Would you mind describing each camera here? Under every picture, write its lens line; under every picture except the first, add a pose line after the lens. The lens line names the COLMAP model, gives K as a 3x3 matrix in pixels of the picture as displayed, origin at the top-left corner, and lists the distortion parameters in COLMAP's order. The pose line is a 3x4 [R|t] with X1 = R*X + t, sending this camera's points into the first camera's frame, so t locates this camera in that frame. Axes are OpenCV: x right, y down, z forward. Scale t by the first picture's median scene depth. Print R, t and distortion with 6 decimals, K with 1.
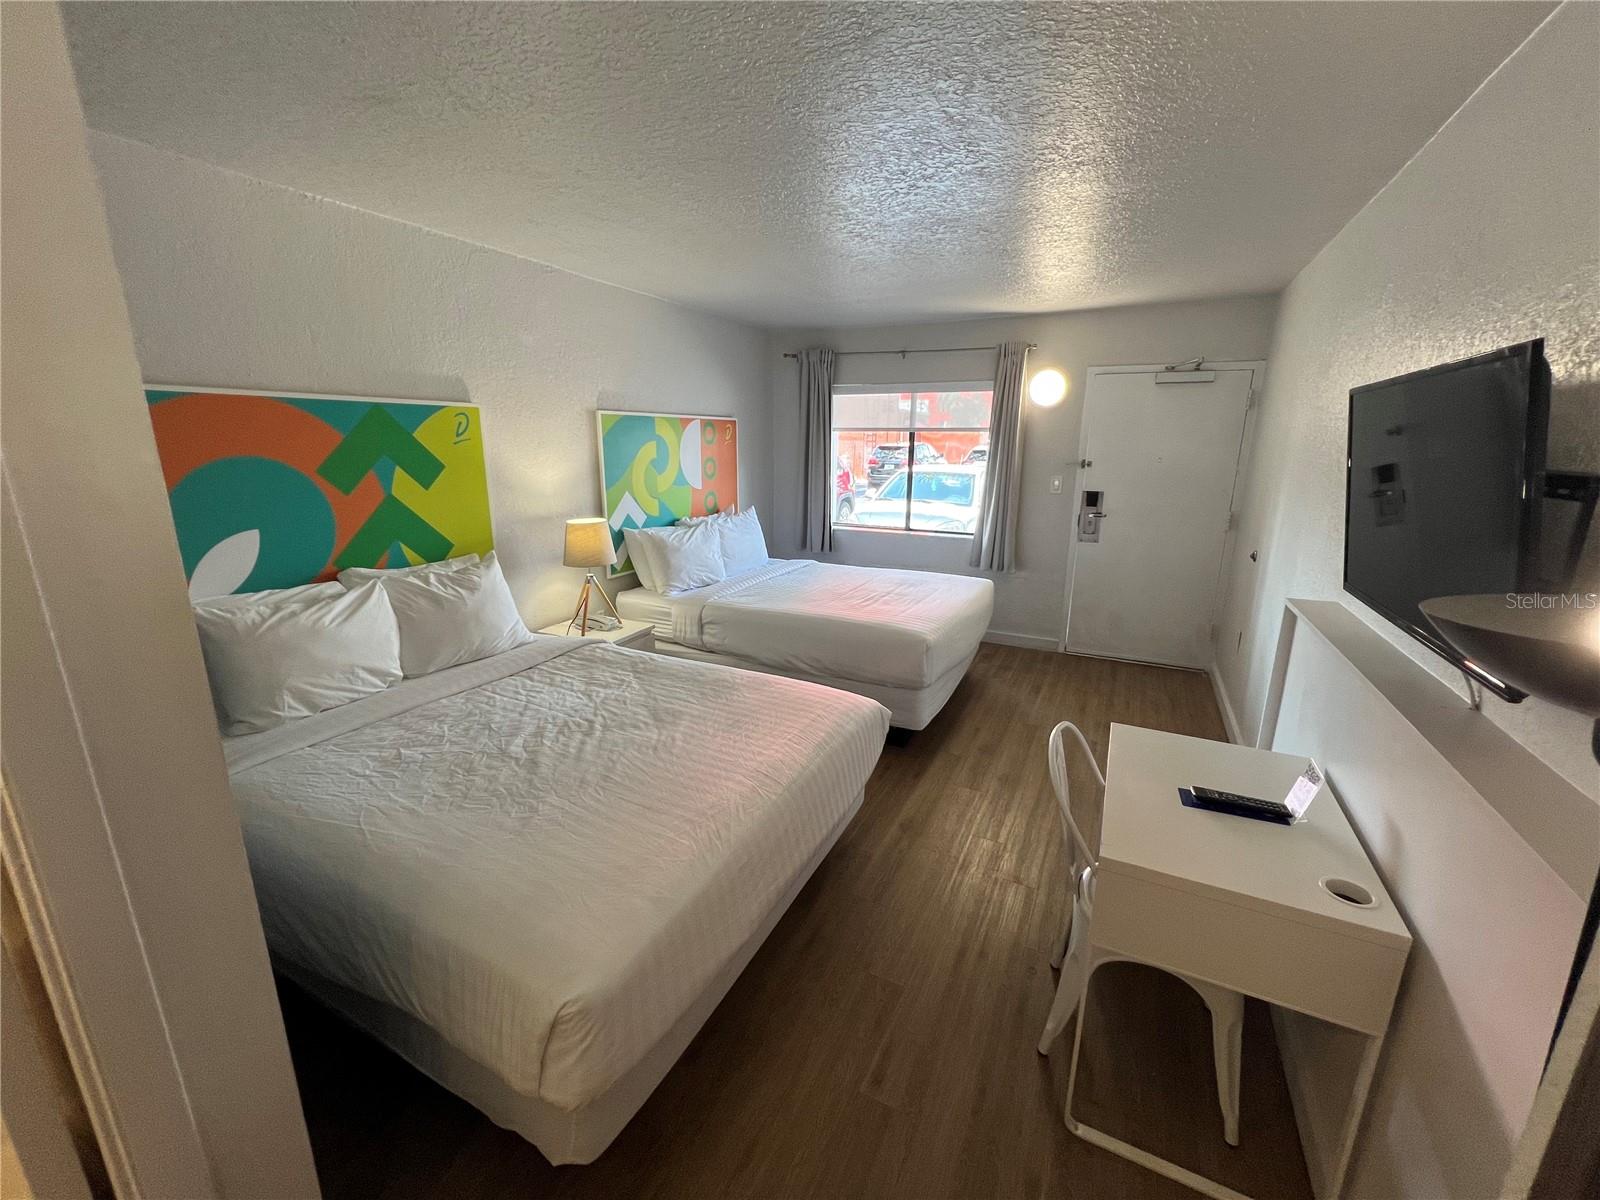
lens RADIAL K [[642.4, 0, 798.1], [0, 642.4, 596.7], [0, 0, 1]] dist [-0.001254, -0.000112]
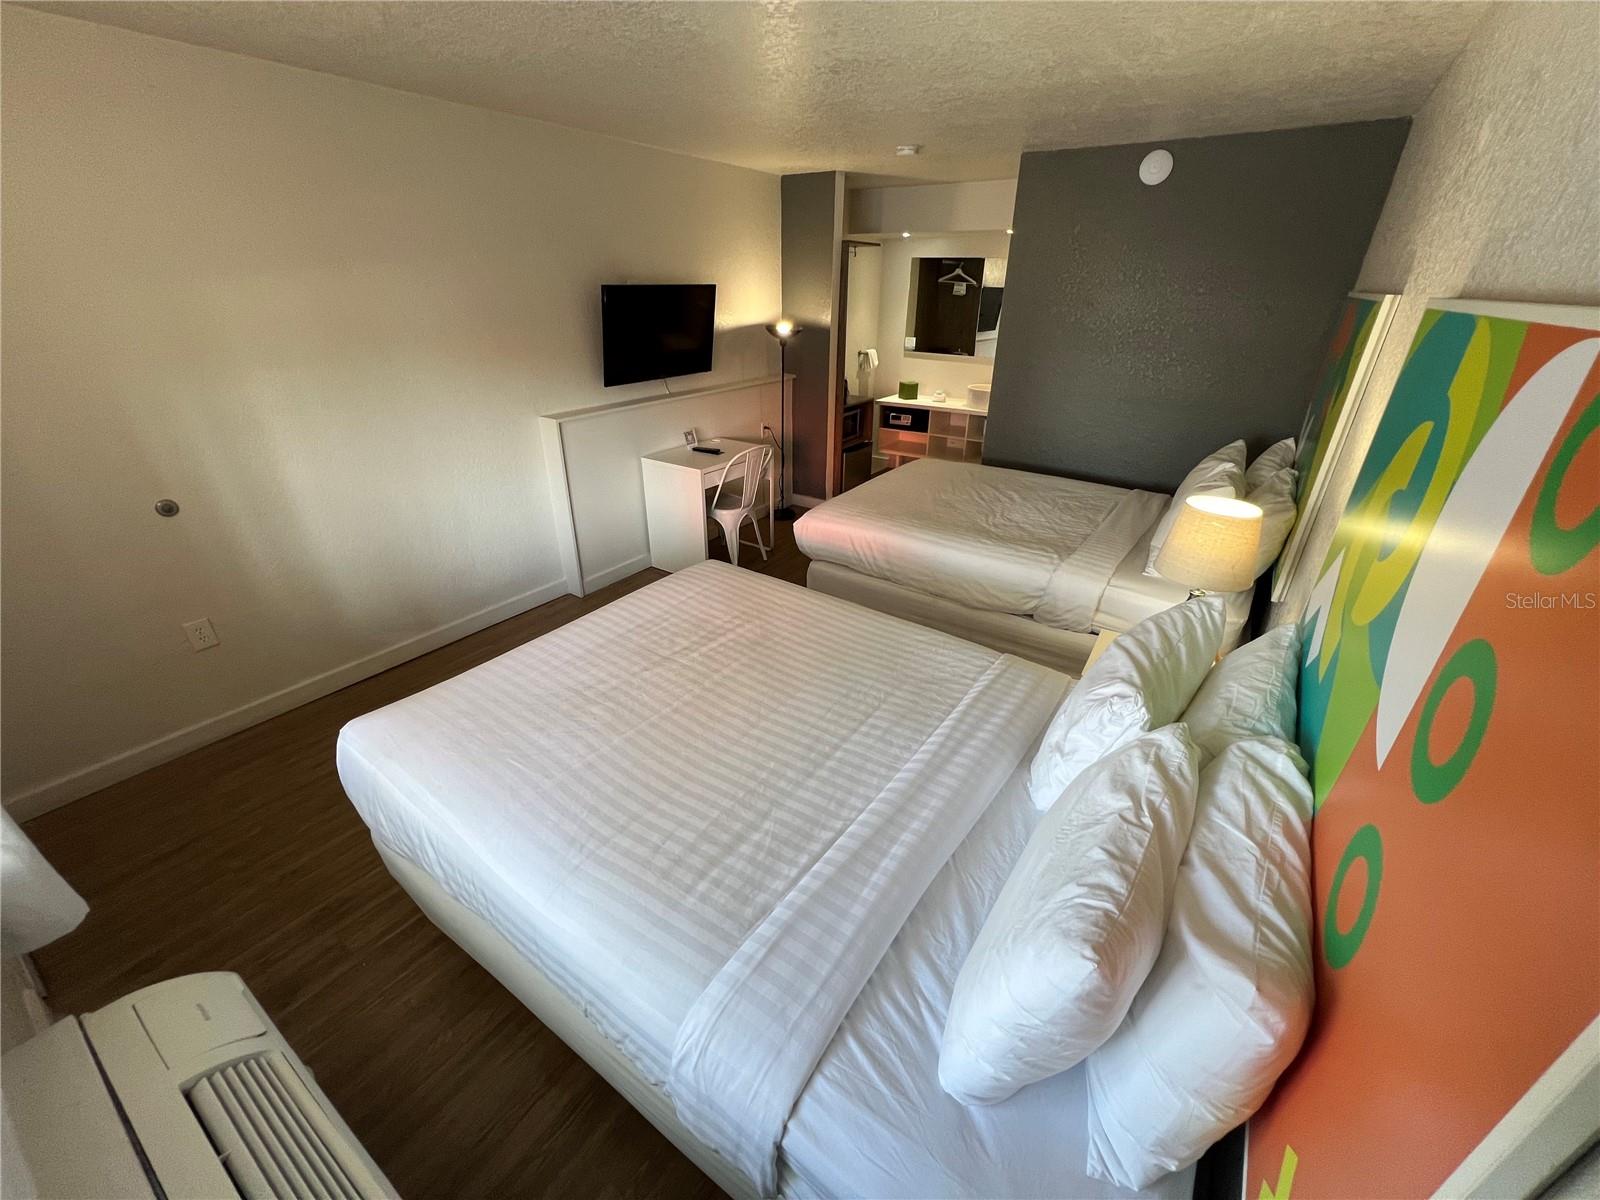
lens RADIAL K [[642.4, 0, 798.1], [0, 642.4, 596.7], [0, 0, 1]] dist [-0.001254, -0.000112]
pose [[-0.991100, -0.073875, 0.110737, -0.023021], [0.014663, 0.766230, 0.642399, -0.389426], [-0.132307, 0.638305, -0.758328, 1.395623]]
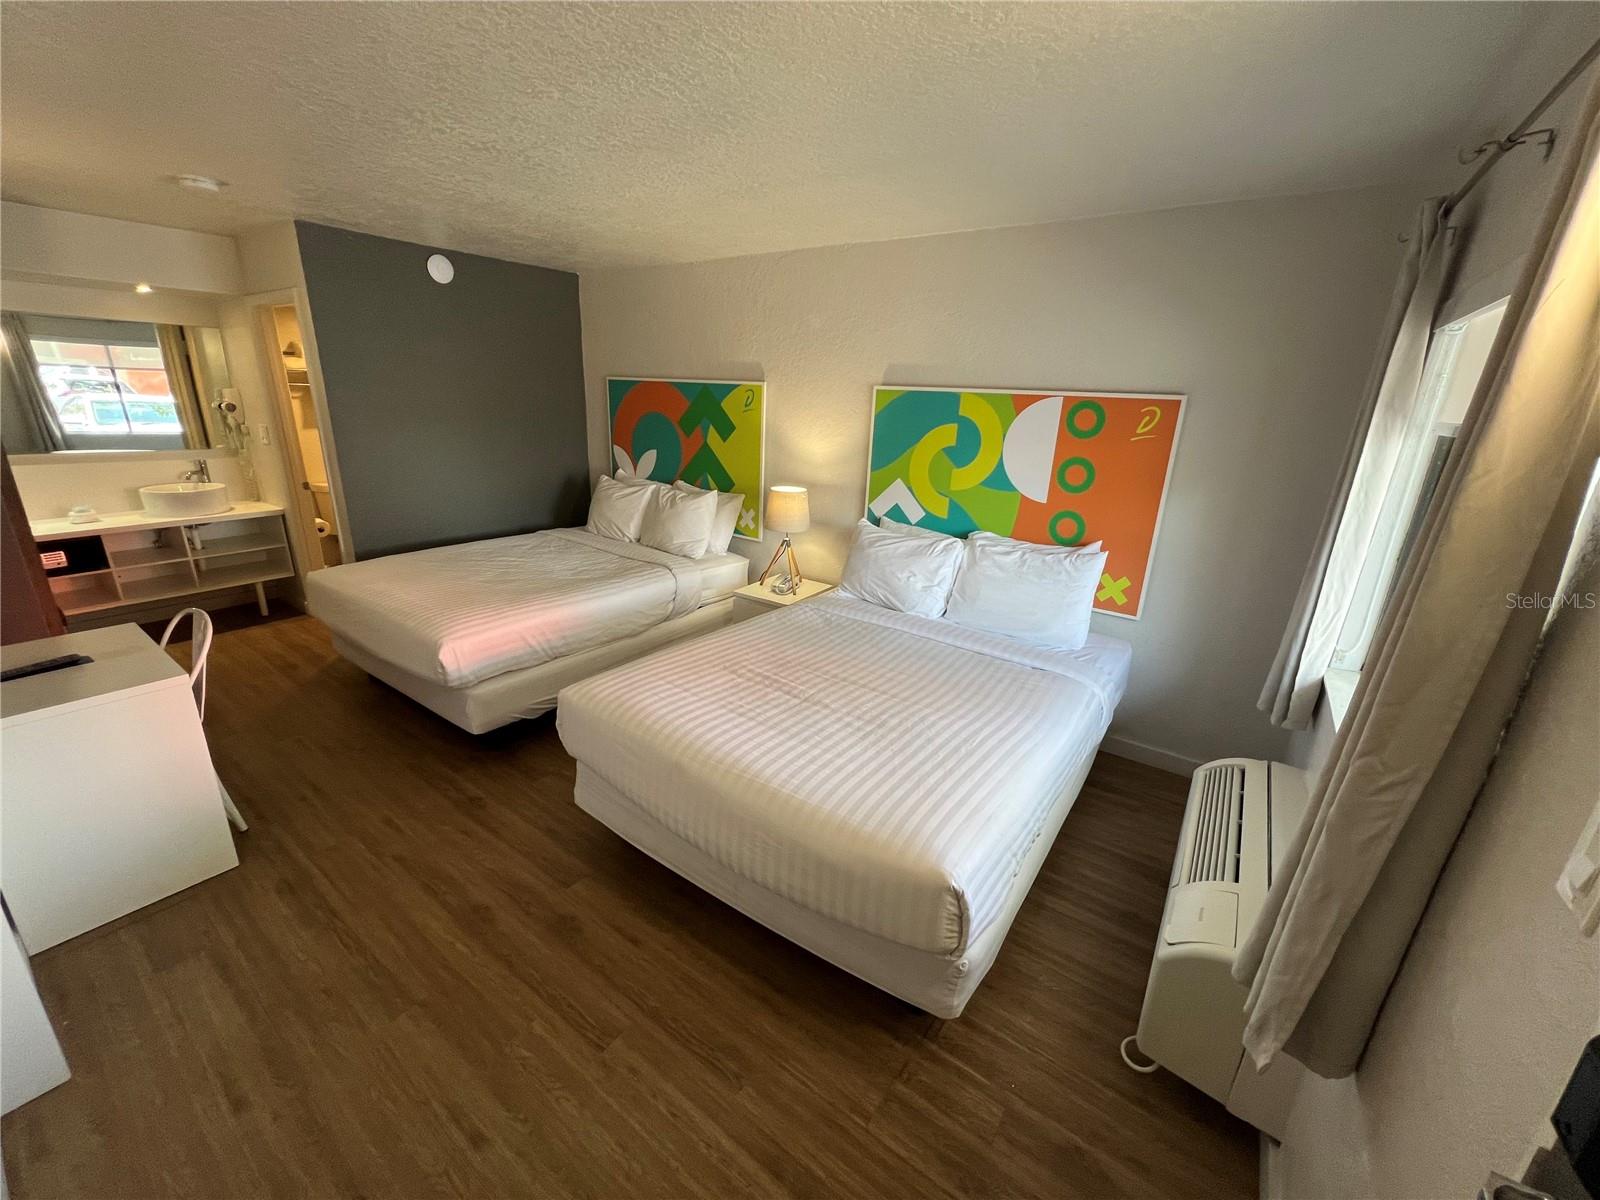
lens RADIAL K [[642.4, 0, 798.1], [0, 642.4, 596.7], [0, 0, 1]] dist [-0.001254, -0.000112]
pose [[-0.147181, 0.287418, -0.946429, 0.675677], [-0.276939, 0.906605, 0.318391, -0.275226], [0.949549, 0.308964, -0.053837, 1.028468]]
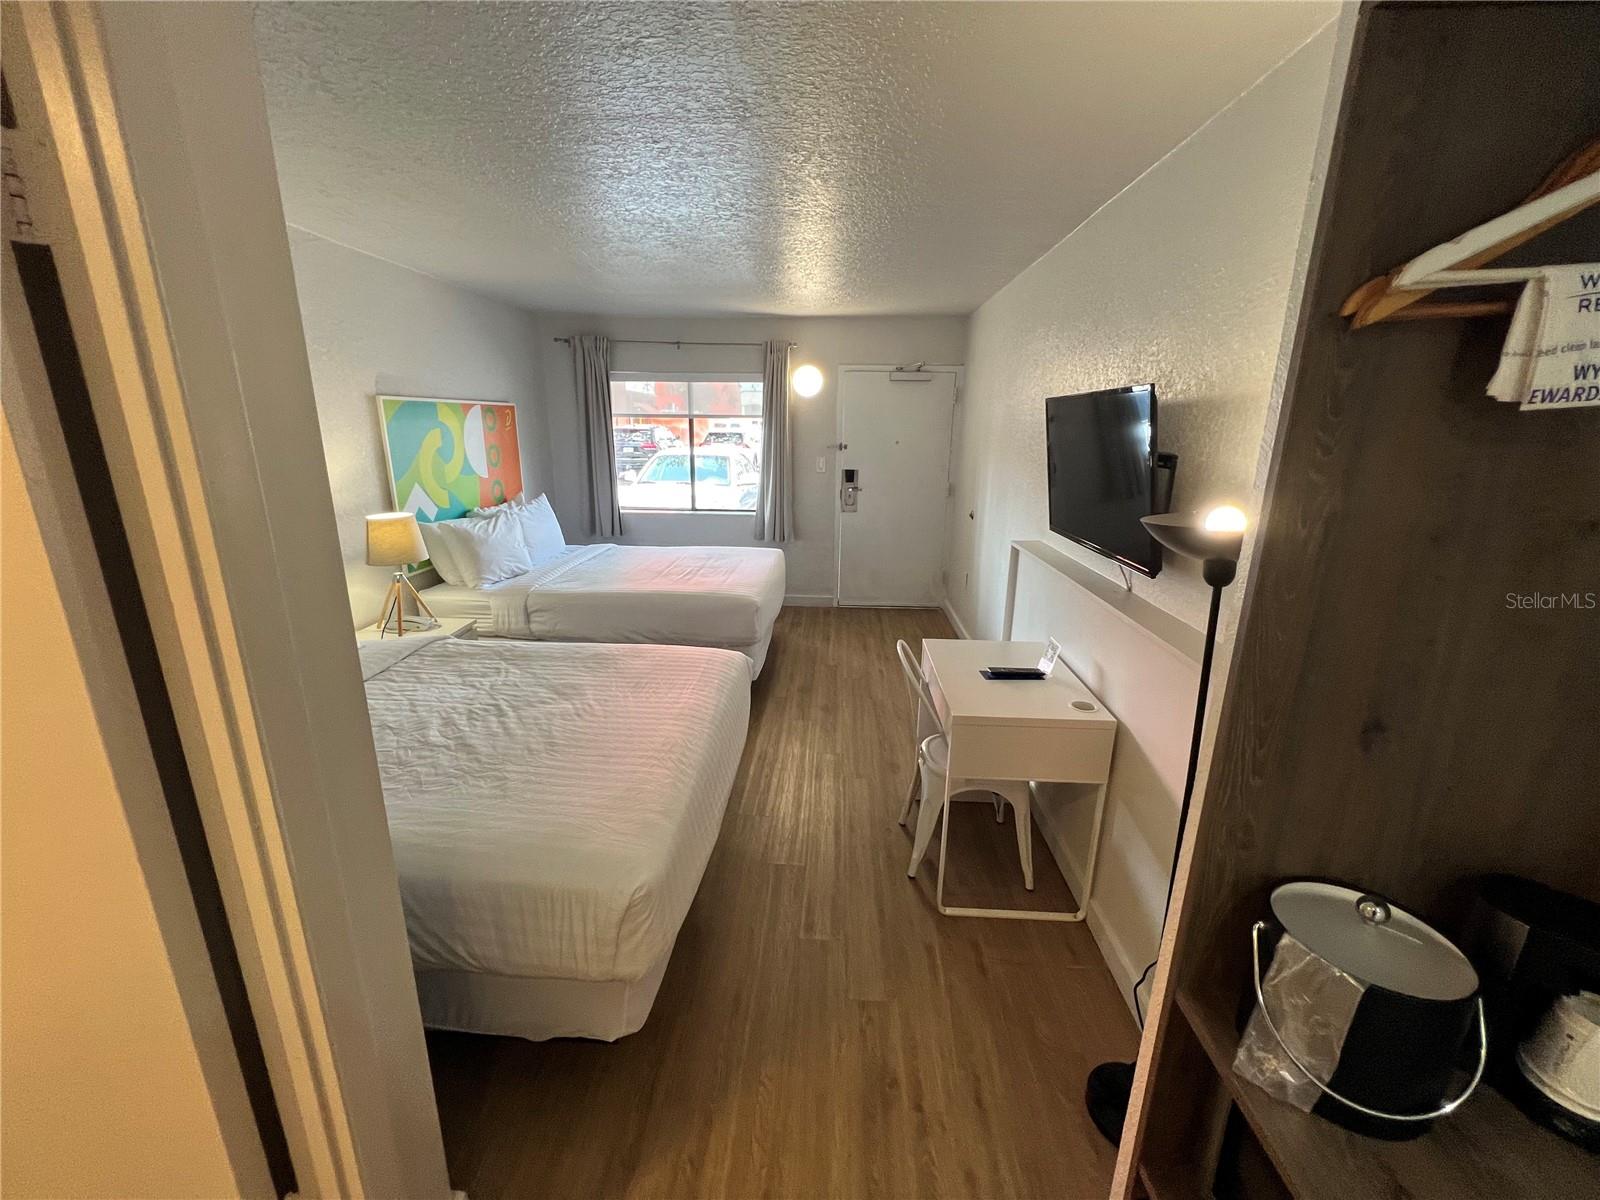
lens RADIAL K [[642.4, 0, 798.1], [0, 642.4, 596.7], [0, 0, 1]] dist [-0.001254, -0.000112]
pose [[0.915256, -0.103253, 0.389417, -0.147404], [0.092642, 0.994637, 0.045986, 0.009844], [-0.392076, -0.006013, 0.919913, -0.081917]]
